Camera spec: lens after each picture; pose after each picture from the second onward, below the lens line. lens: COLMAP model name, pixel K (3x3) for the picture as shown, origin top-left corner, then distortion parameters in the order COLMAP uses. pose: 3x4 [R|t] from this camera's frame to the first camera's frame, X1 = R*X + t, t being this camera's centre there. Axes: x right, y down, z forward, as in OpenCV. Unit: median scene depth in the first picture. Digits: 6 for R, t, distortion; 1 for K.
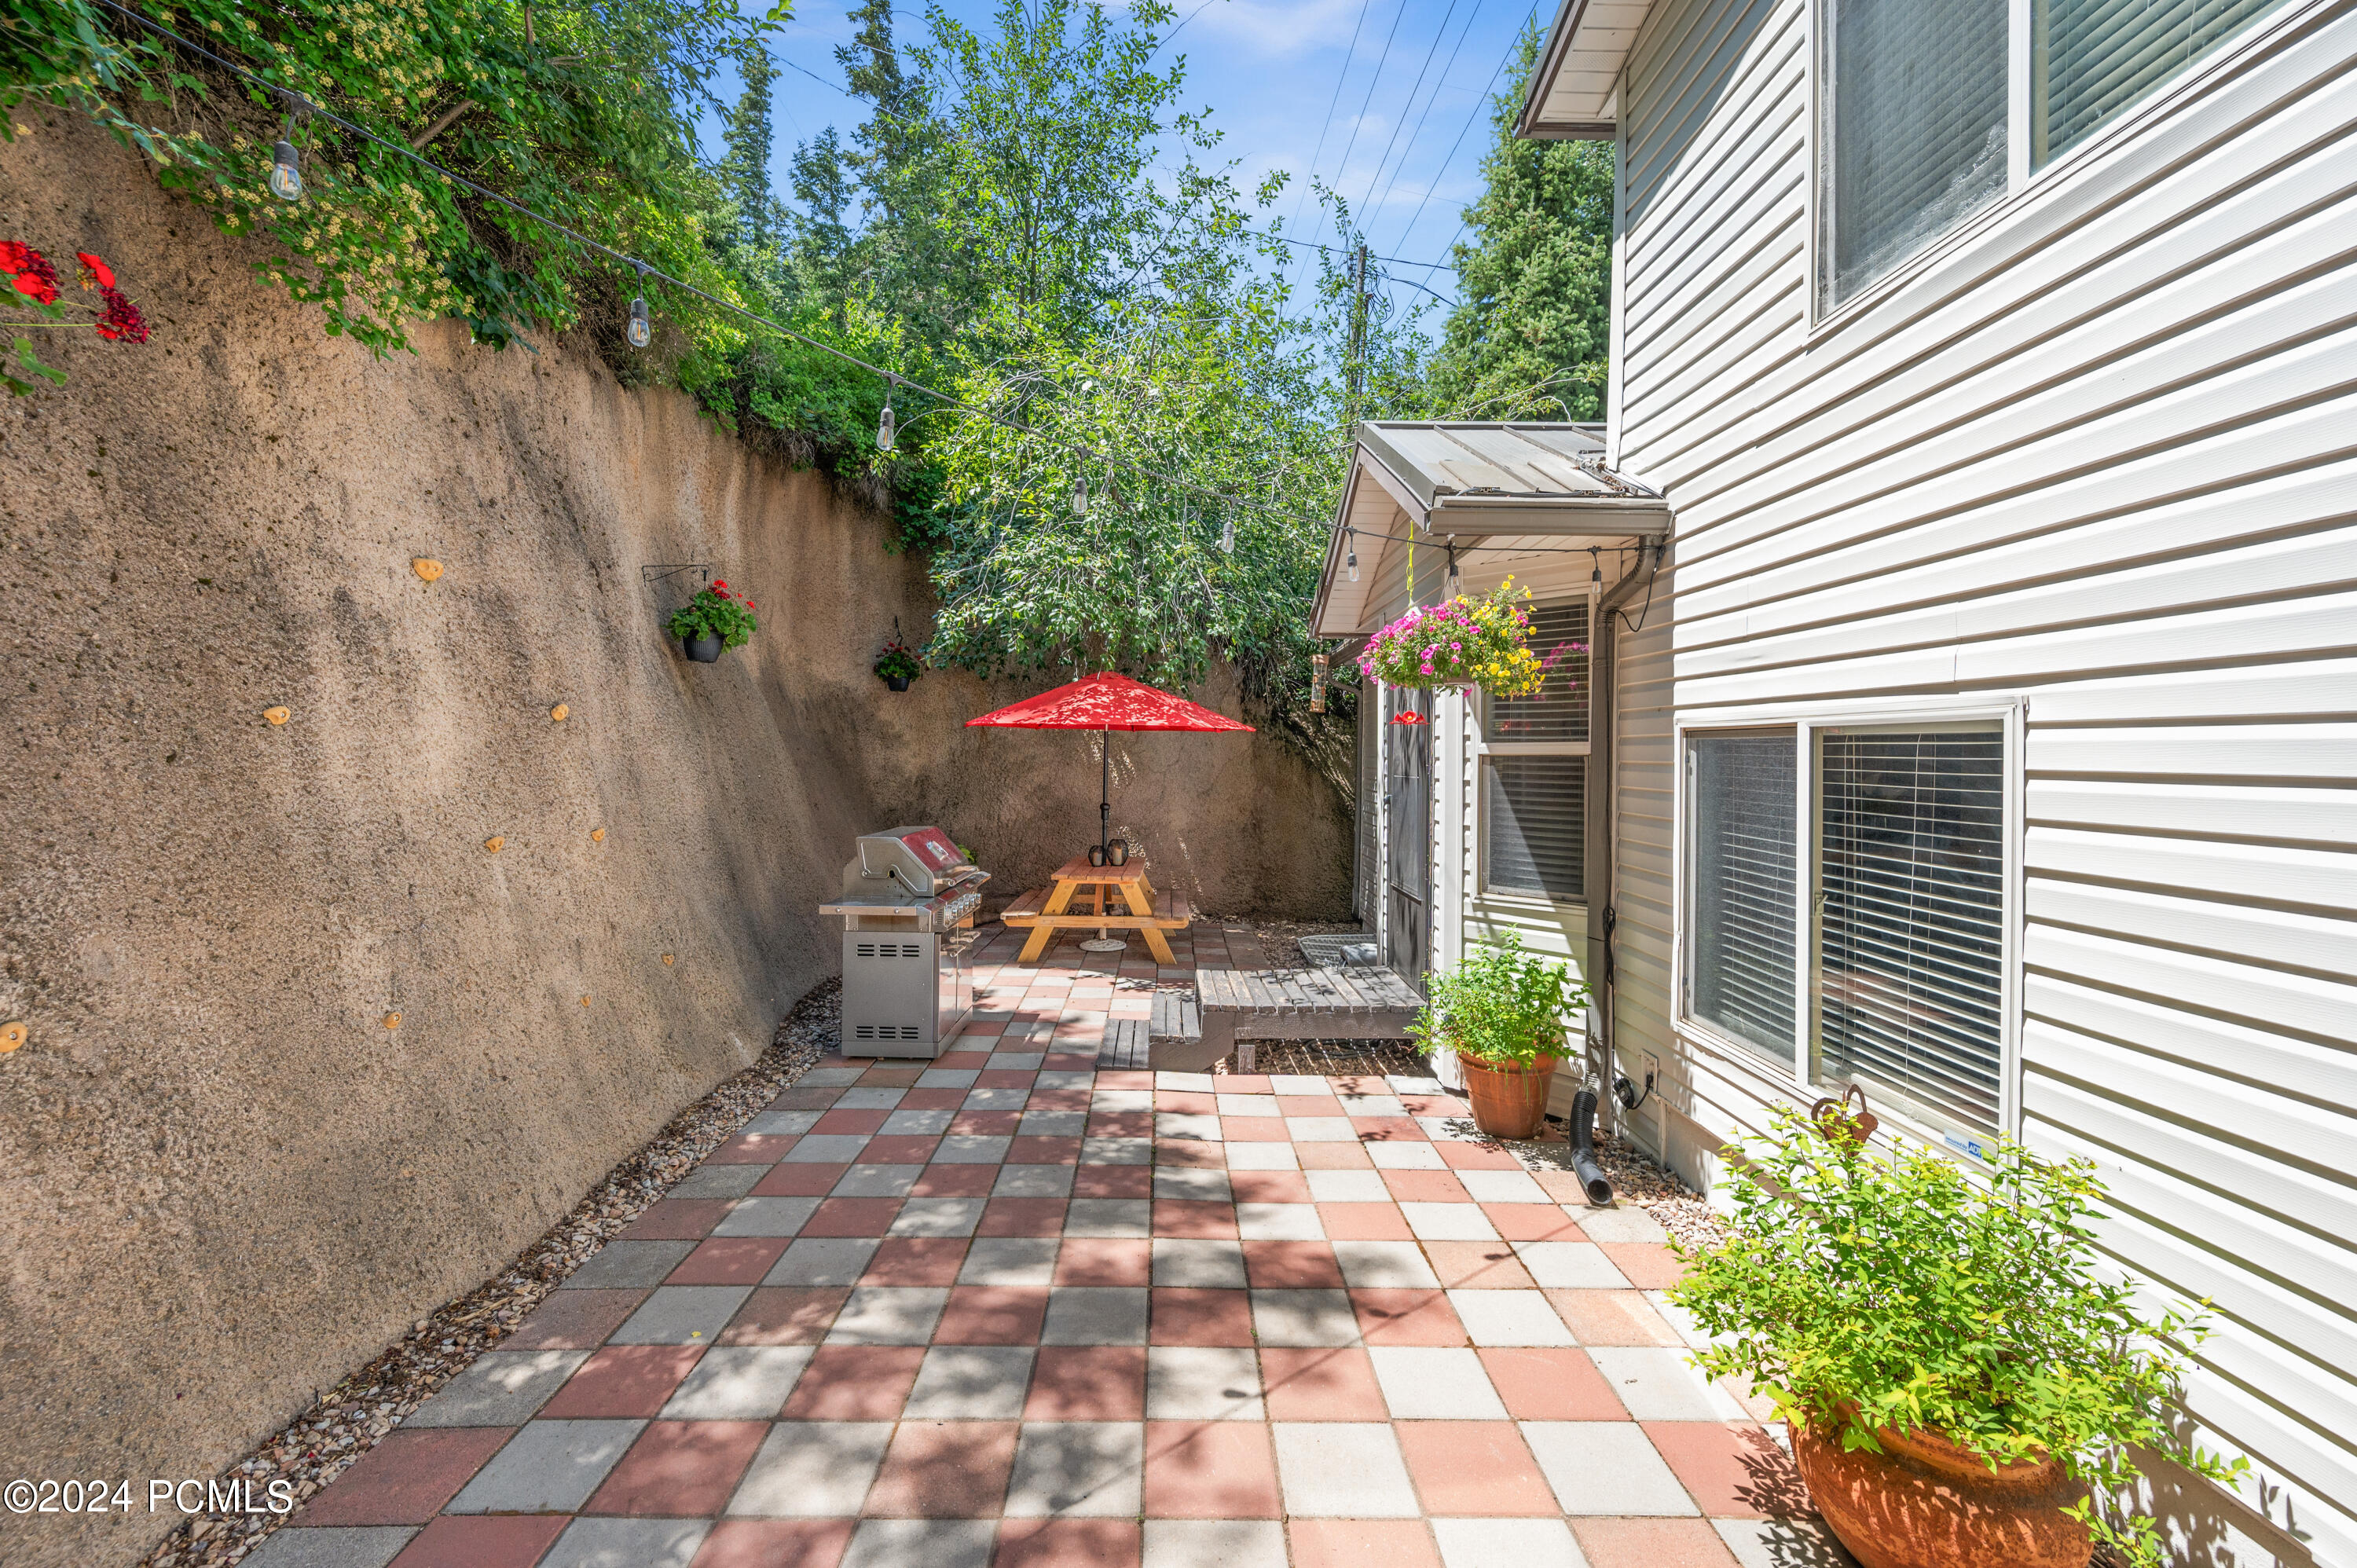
lens RADIAL K [[934.3, 0, 1175.8], [0, 934.3, 761.0], [0, 0, 1]] dist [0.004135, 0.000383]
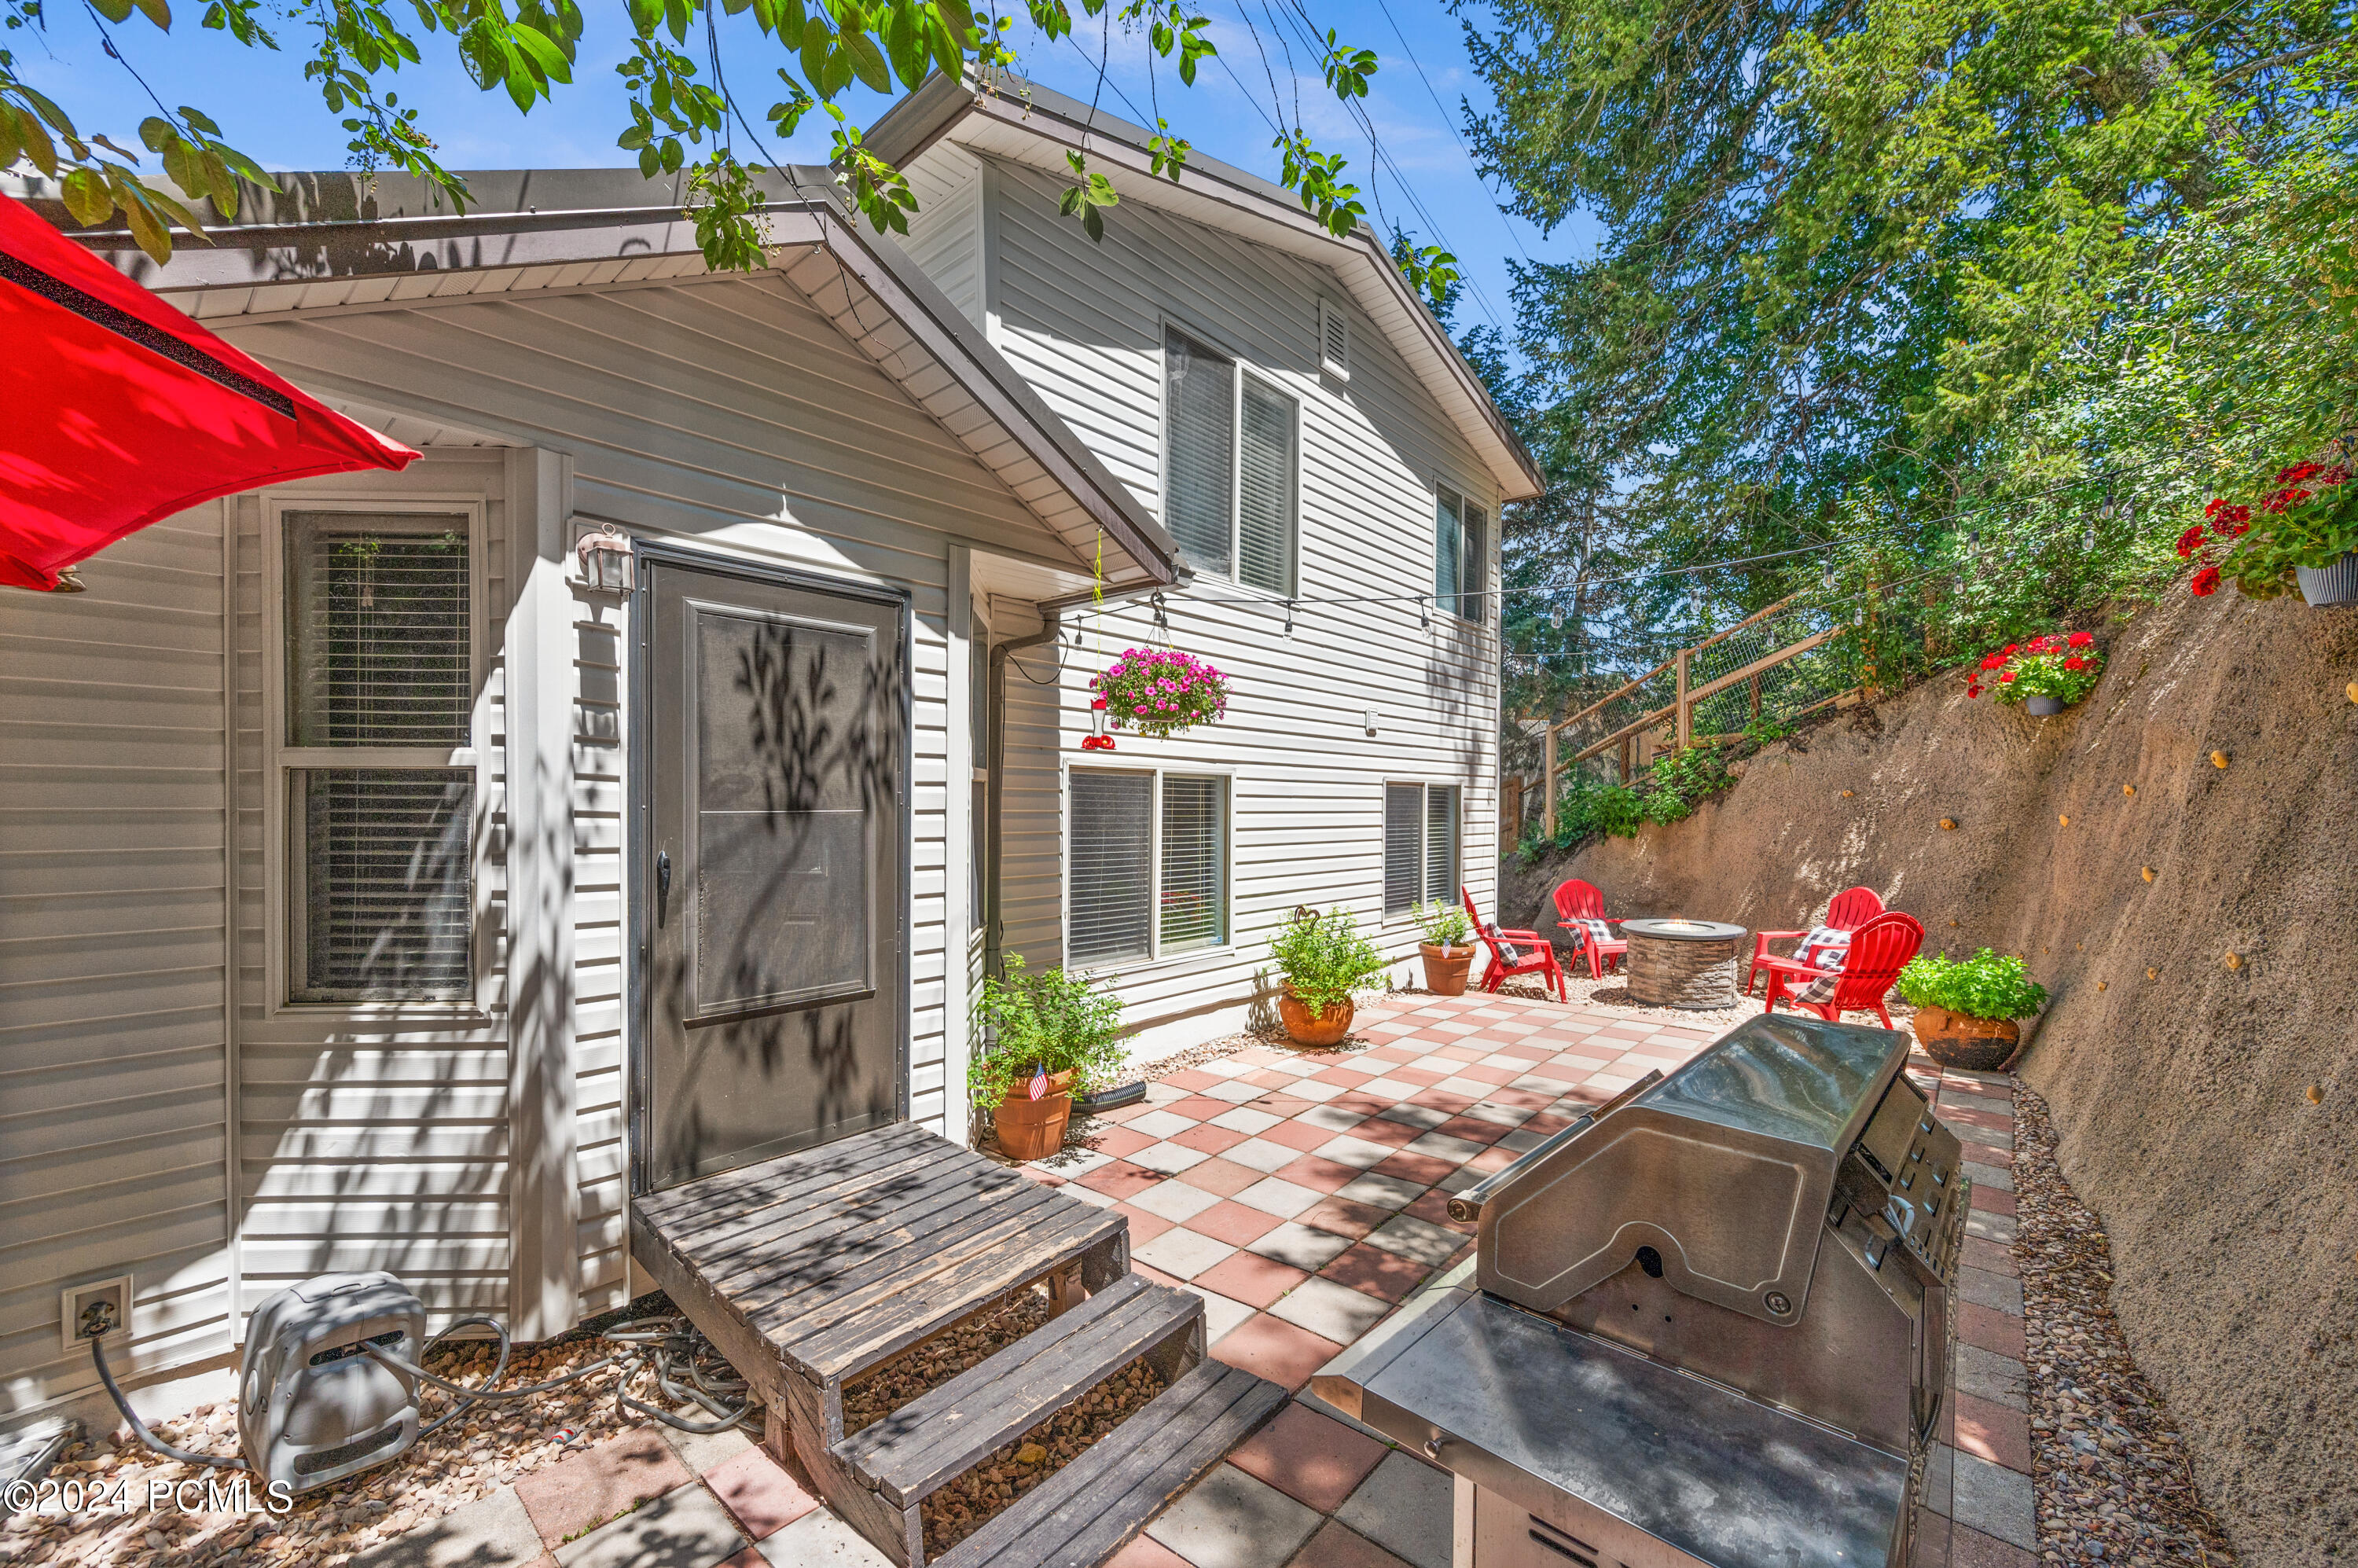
lens RADIAL K [[934.7, 0, 1172.3], [0, 934.7, 806.7], [0, 0, 1]] dist [0.004135, 0.000383]
pose [[-0.738169, -0.025422, 0.674137, -0.594840], [-0.014139, 0.999653, 0.022216, -0.006840], [-0.674468, 0.006868, -0.738272, 2.246897]]
